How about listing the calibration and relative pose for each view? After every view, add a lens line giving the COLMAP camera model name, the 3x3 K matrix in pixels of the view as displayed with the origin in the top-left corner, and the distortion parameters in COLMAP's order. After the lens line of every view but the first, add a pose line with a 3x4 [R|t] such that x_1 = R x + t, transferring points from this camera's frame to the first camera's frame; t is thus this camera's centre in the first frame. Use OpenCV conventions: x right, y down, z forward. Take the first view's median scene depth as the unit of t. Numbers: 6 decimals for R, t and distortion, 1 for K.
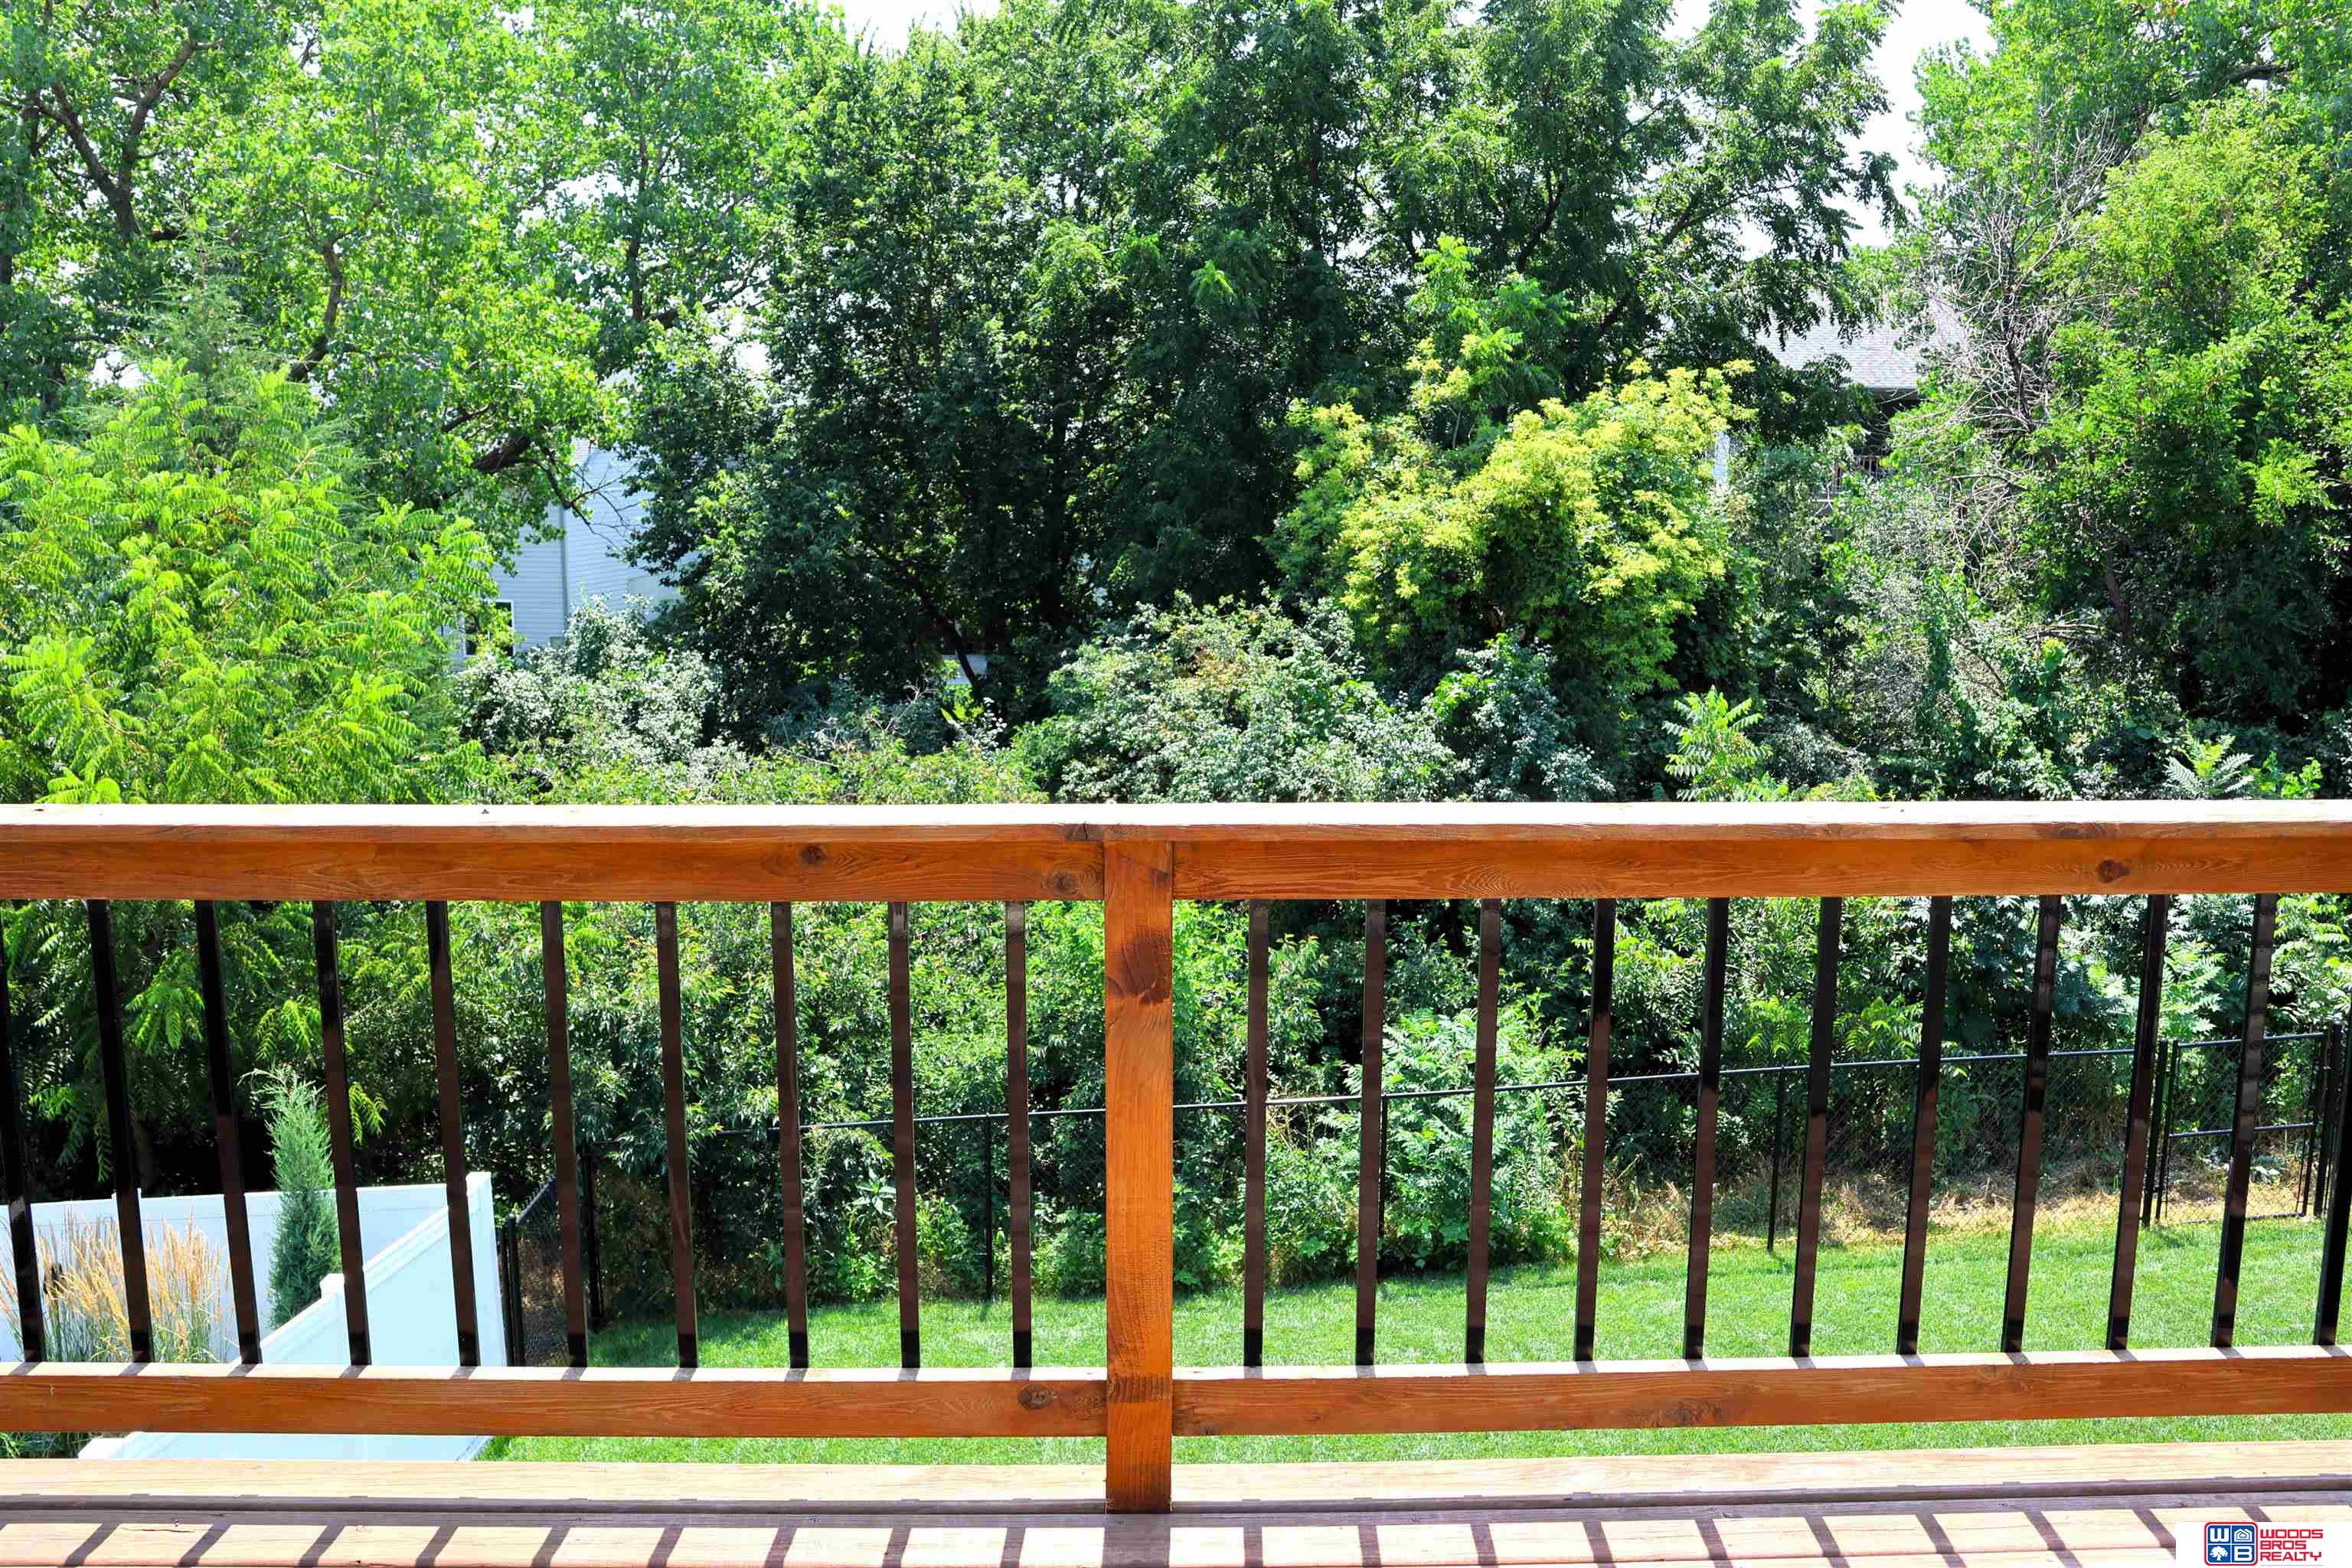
lens RADIAL K [[2093.8, 0, 1156.5], [0, 2093.8, 727.3], [0, 0, 1]] dist [-0.102313, 0.056113]
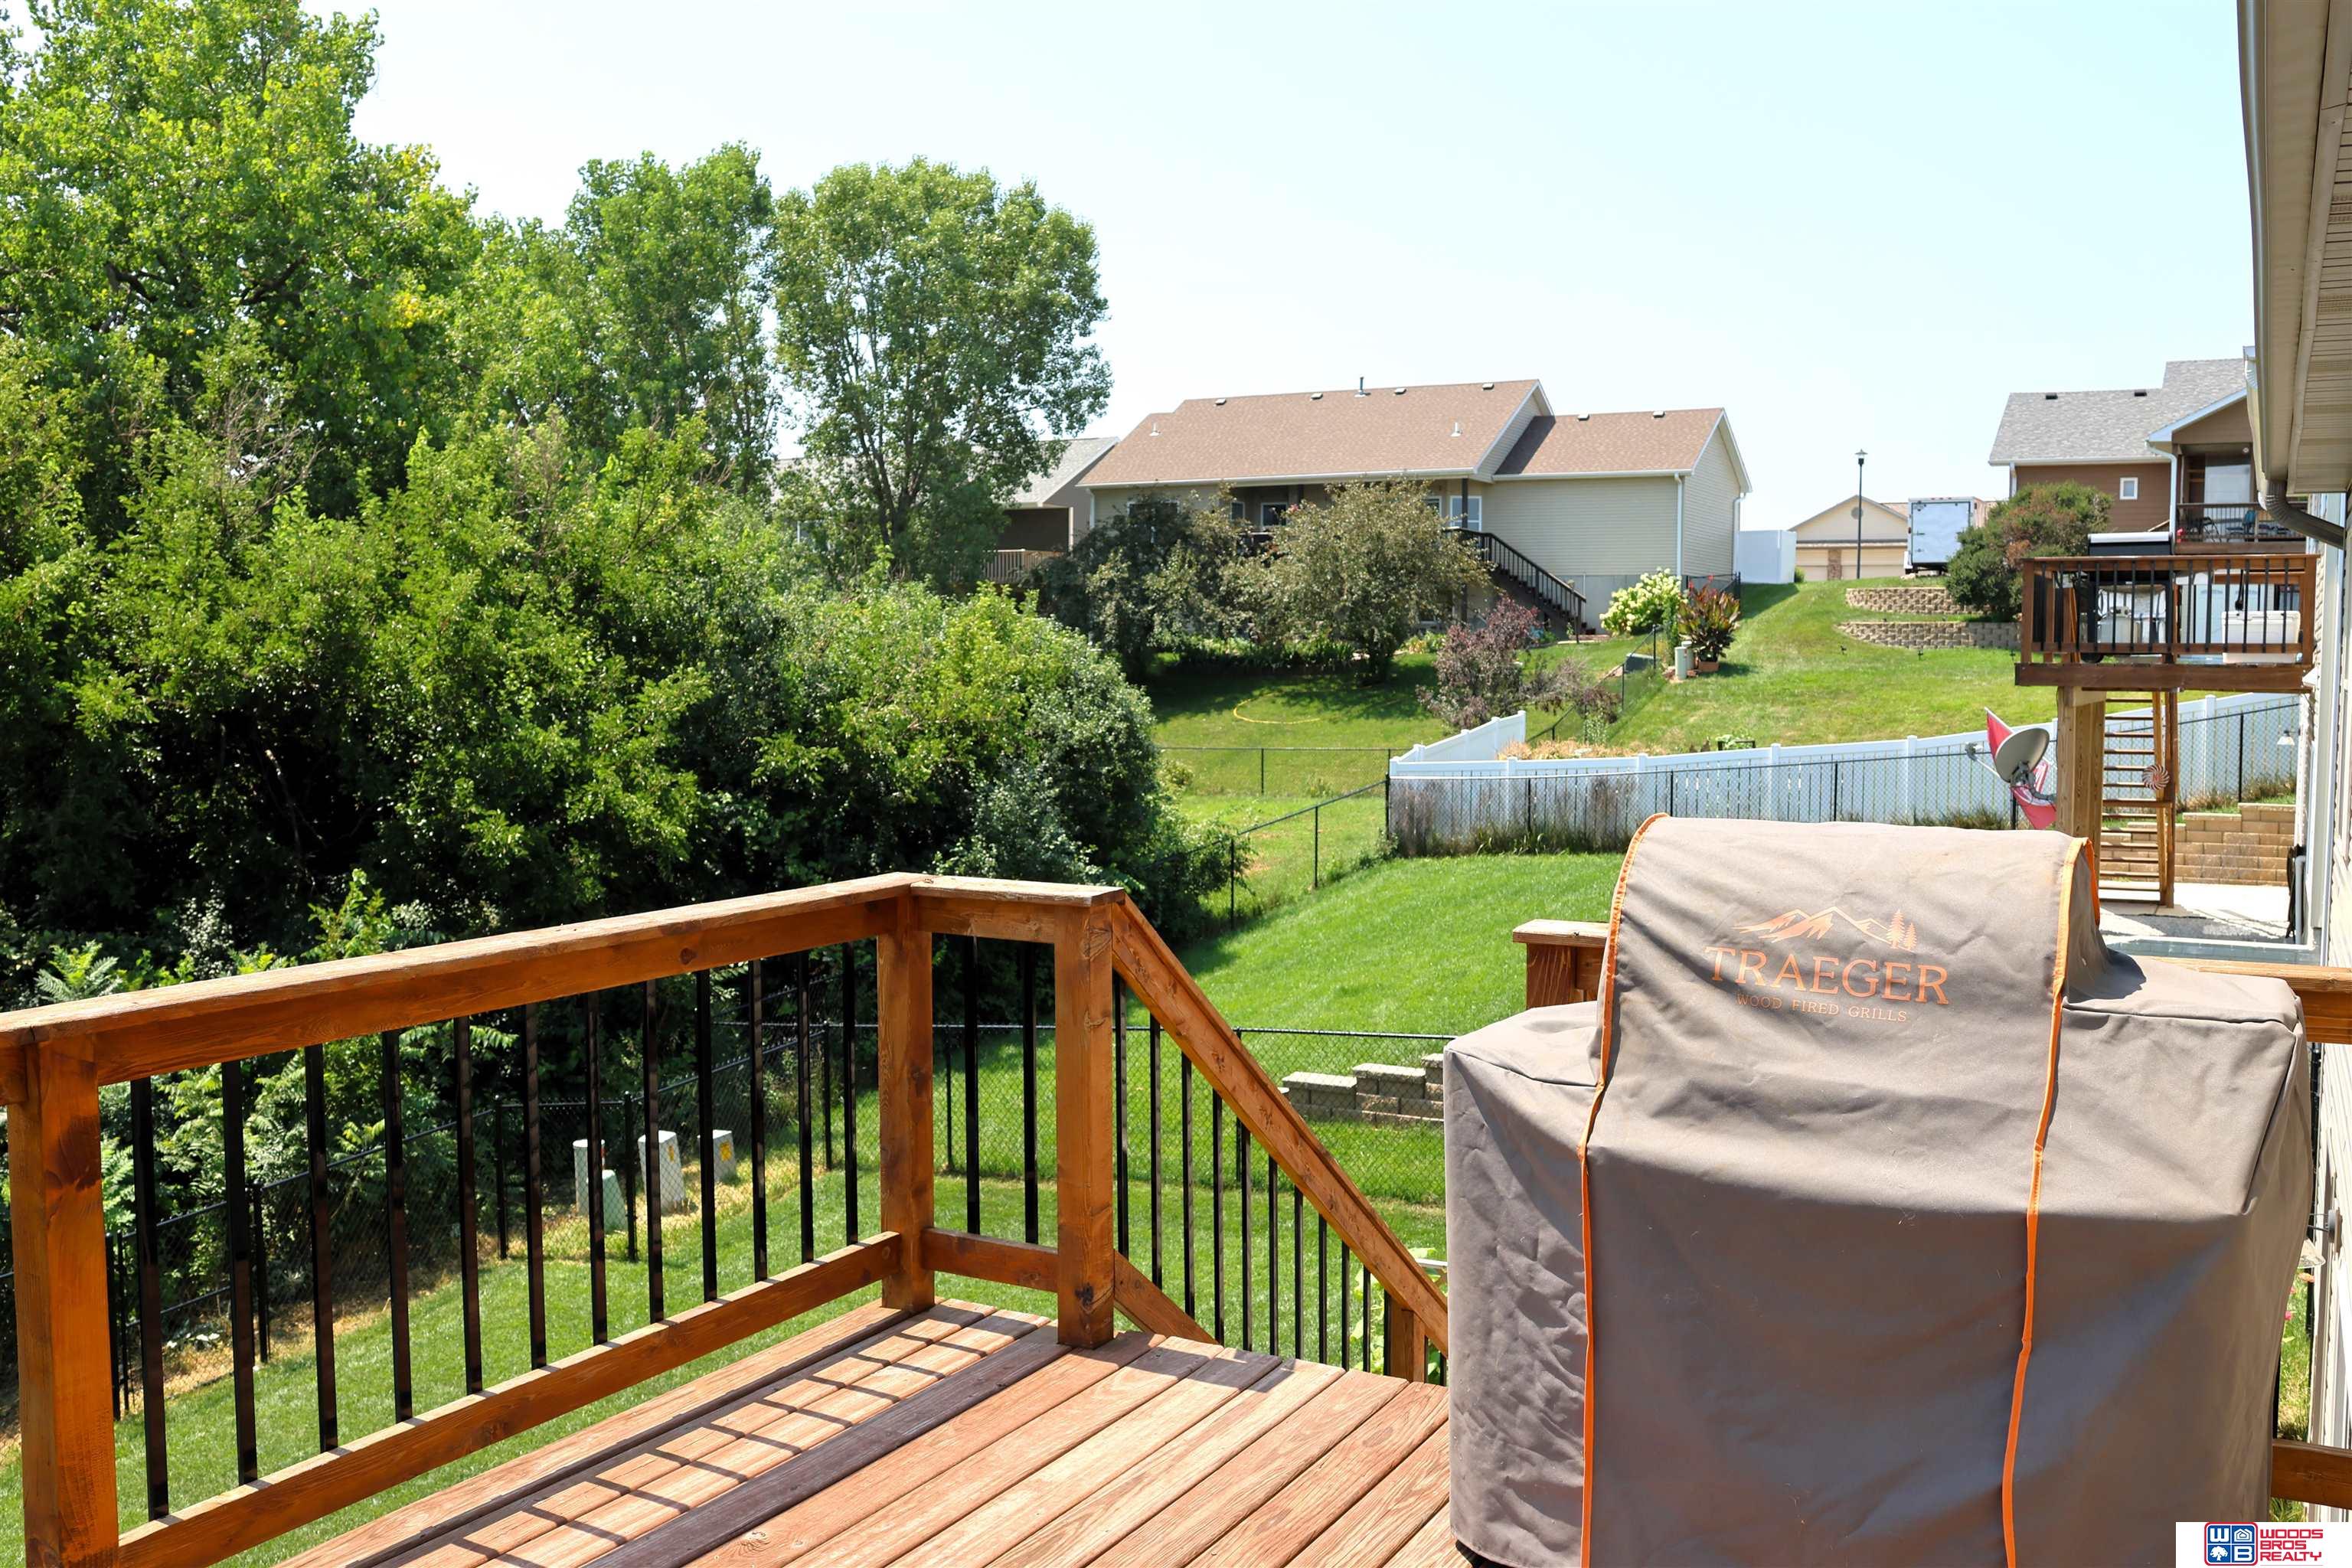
lens RADIAL K [[2093.8, 0, 1177.7], [0, 2093.8, 783.4], [0, 0, 1]] dist [-0.102313, 0.056113]
pose [[0.487226, -0.061204, 0.871128, -0.127848], [0.132368, 0.991191, -0.004395, 0.001953], [-0.863185, 0.117451, 0.491036, -0.001783]]
